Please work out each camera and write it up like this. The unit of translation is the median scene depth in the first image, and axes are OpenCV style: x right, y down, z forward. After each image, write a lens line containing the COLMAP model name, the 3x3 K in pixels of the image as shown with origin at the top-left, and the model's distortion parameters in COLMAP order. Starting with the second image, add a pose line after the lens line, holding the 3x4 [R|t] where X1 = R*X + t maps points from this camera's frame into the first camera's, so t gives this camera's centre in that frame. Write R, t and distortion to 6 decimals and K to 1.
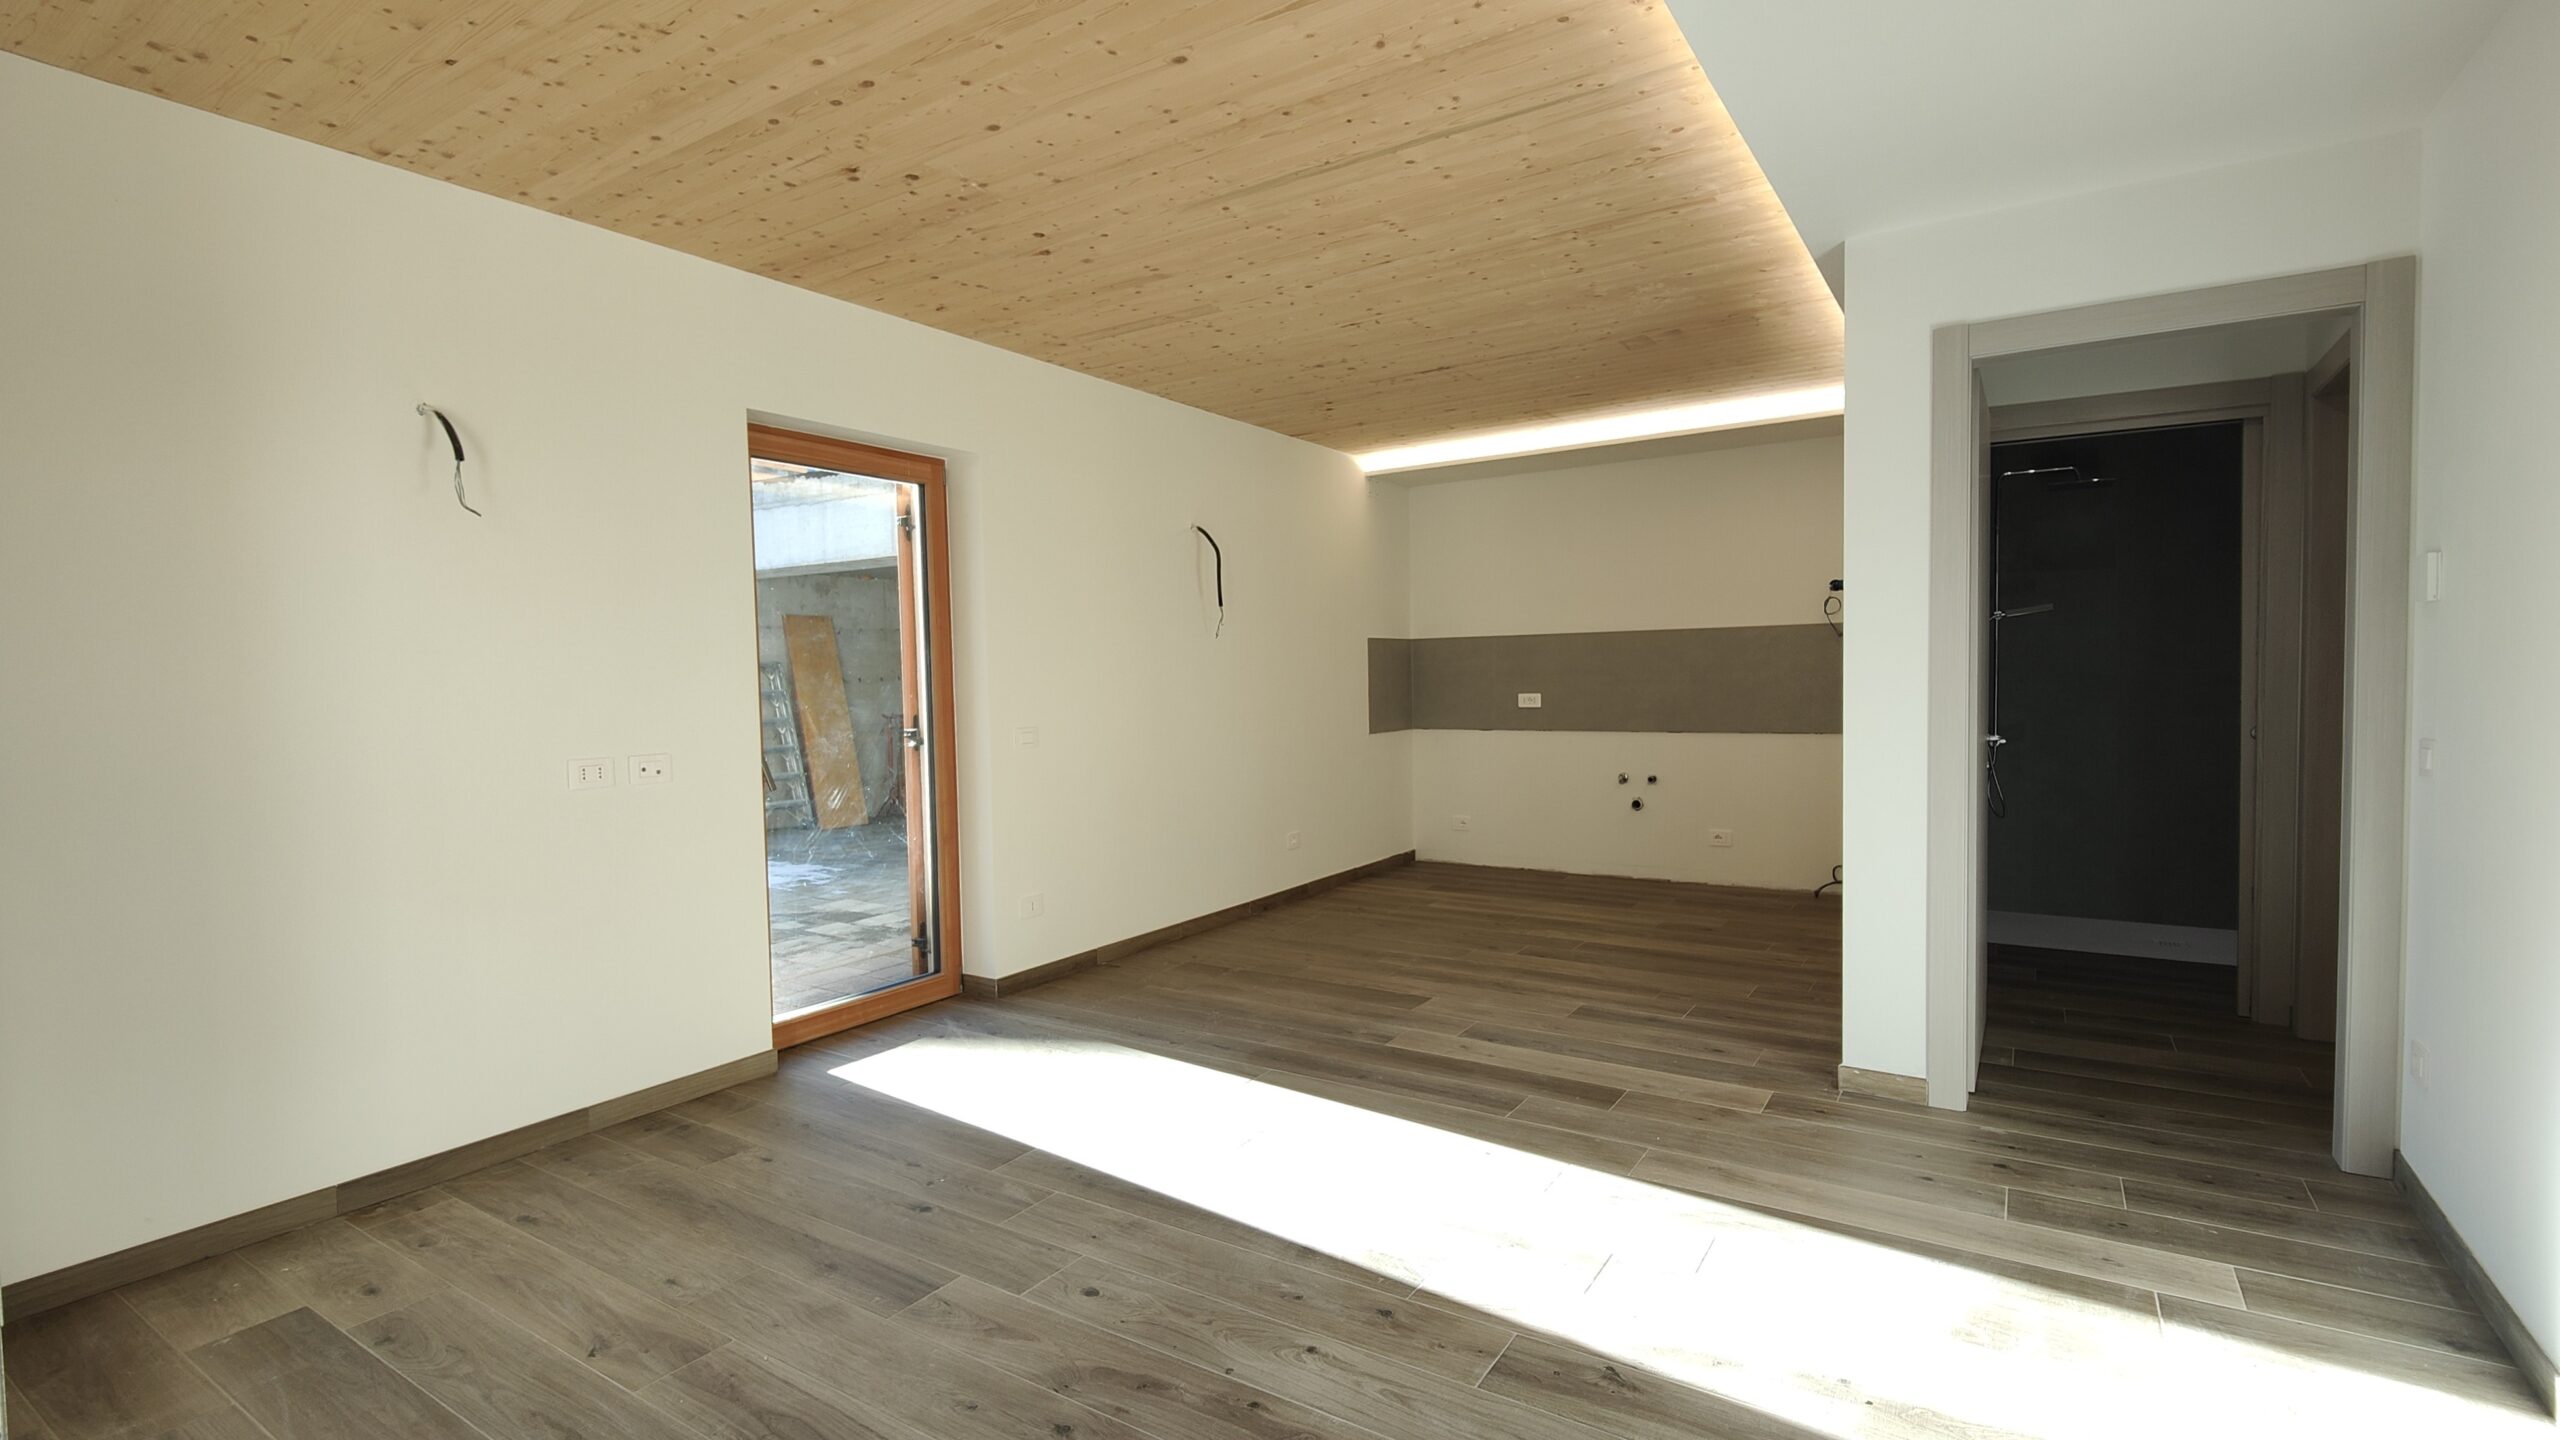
lens RADIAL K [[1158.0, 0, 1275.2], [0, 1158.0, 719.7], [0, 0, 1]] dist [0.033373, -0.028380]
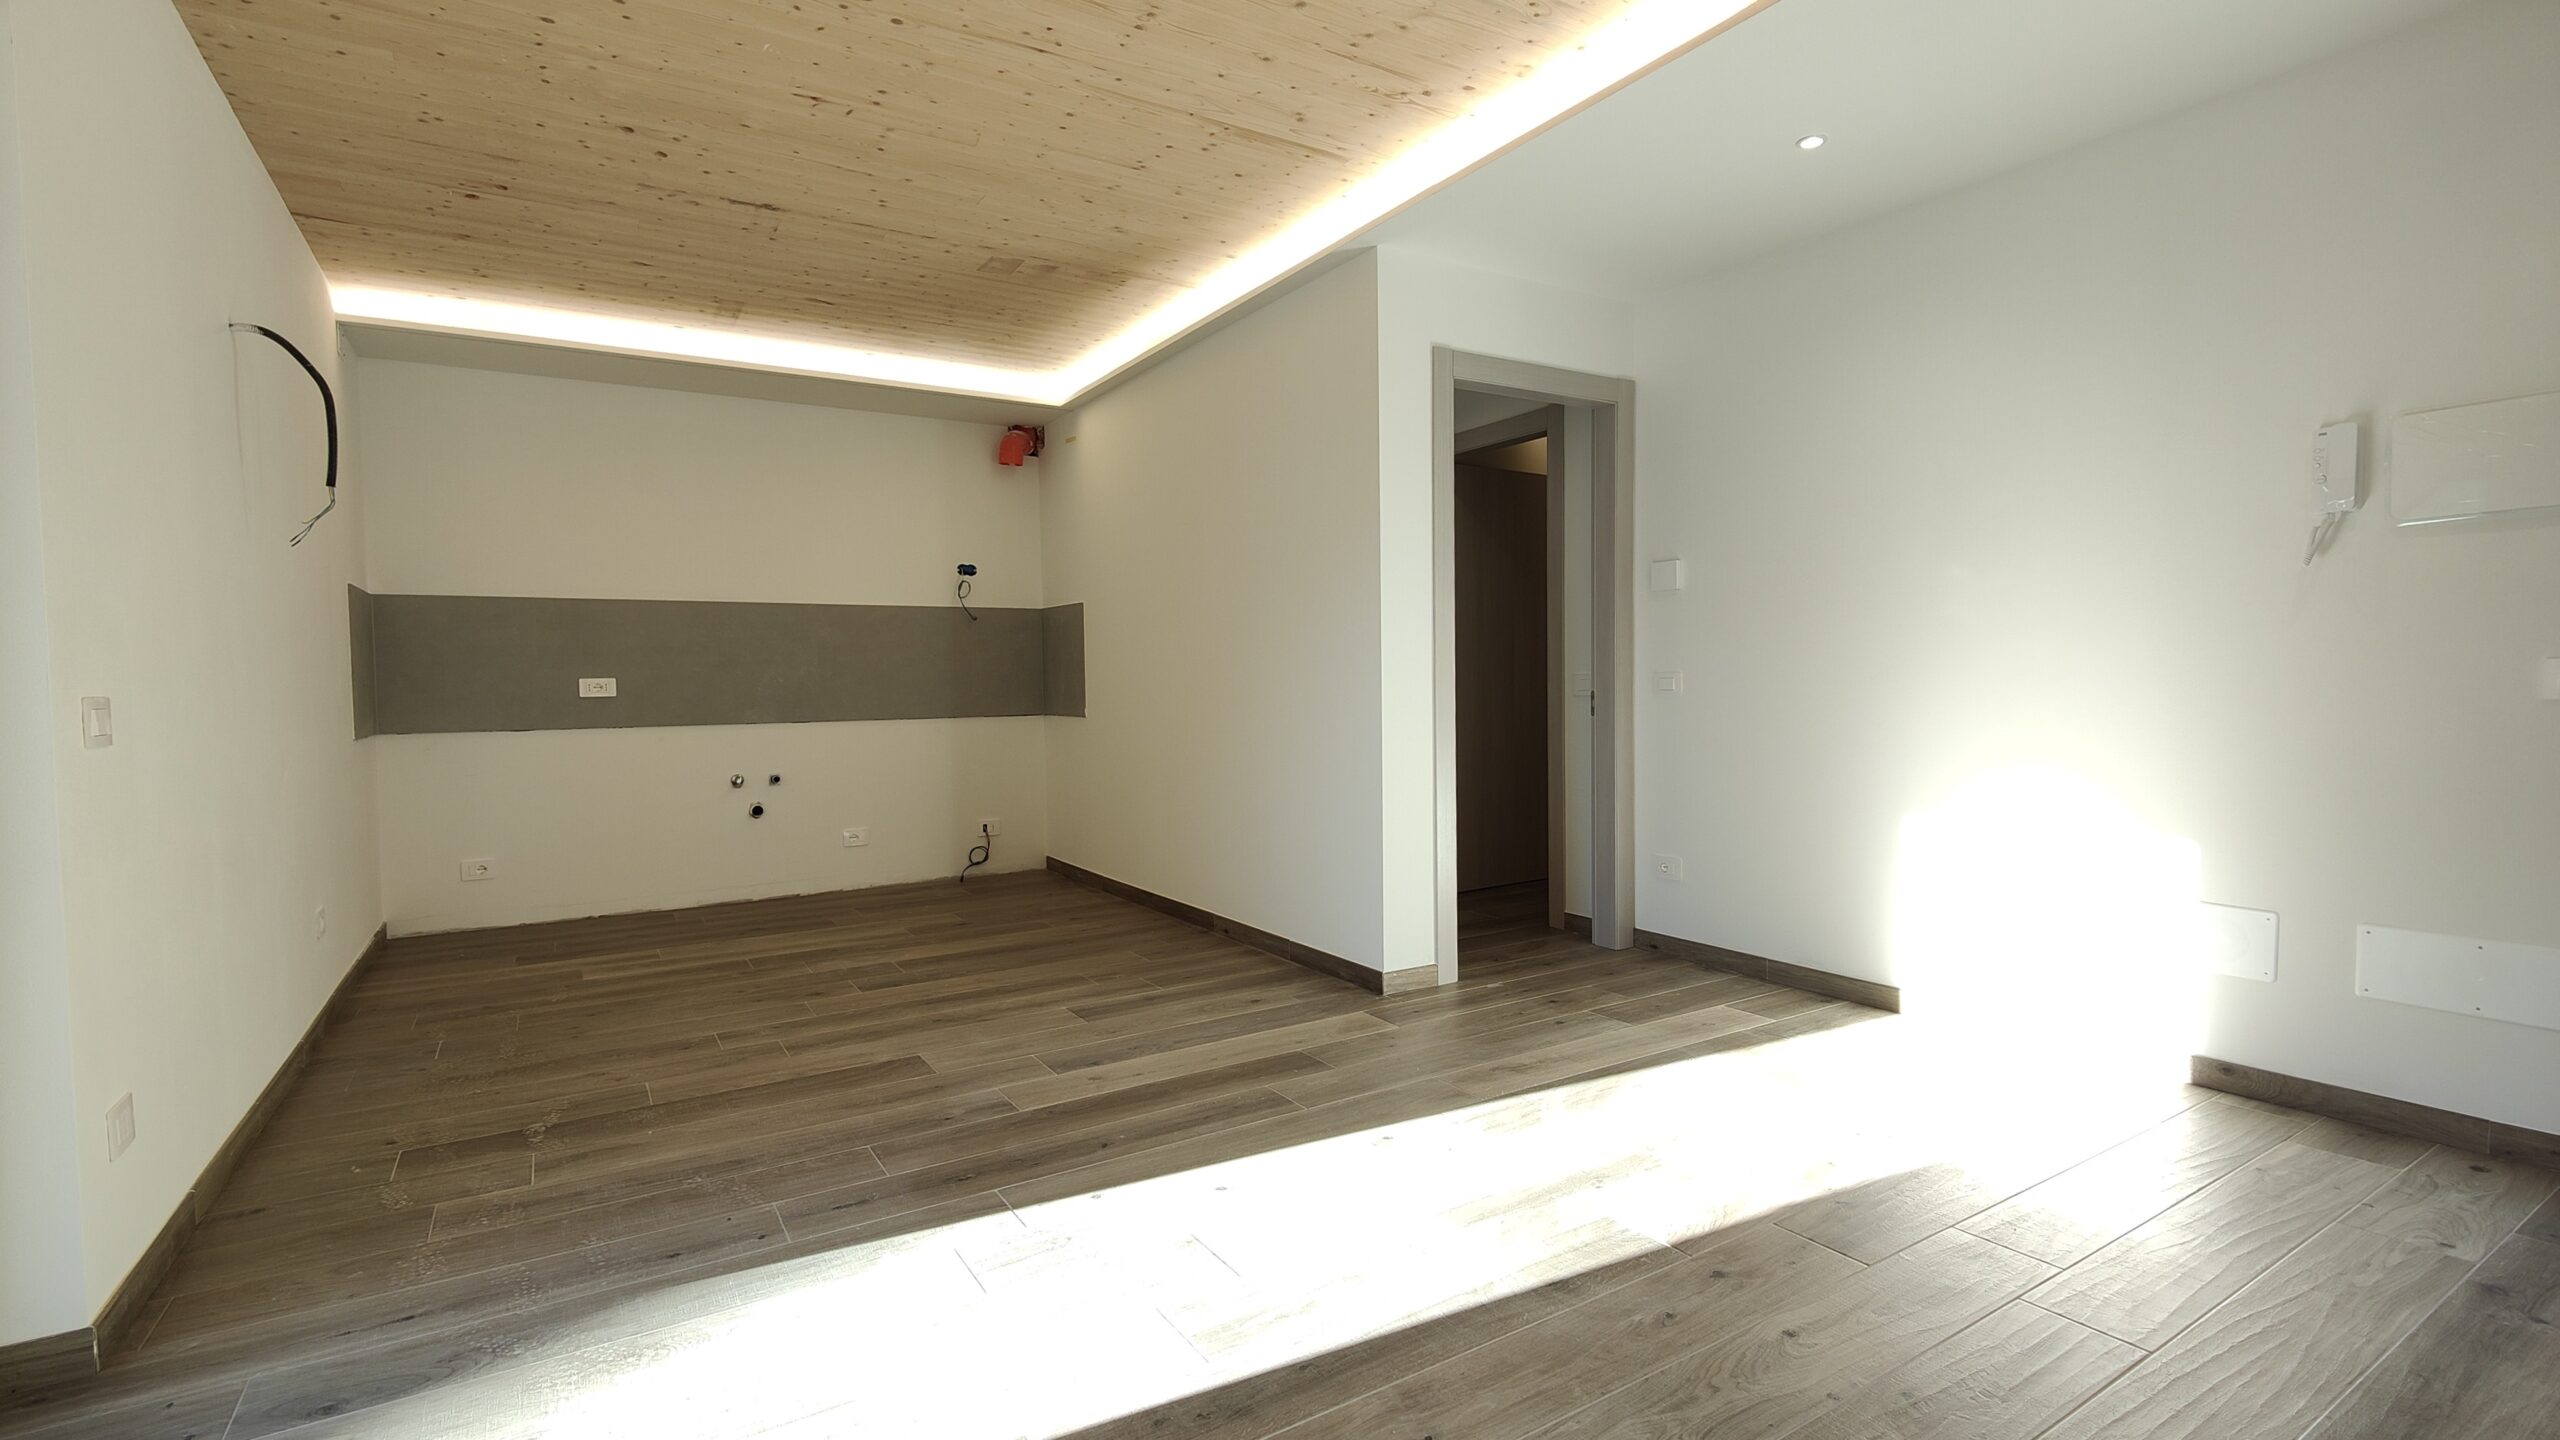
lens RADIAL K [[1158.0, 0, 1275.2], [0, 1158.0, 719.7], [0, 0, 1]] dist [0.033373, -0.028380]
pose [[0.418648, -0.020218, 0.907924, -0.464581], [0.043354, 0.999057, 0.002257, 0.035076], [-0.907113, 0.038417, 0.419130, 0.496659]]
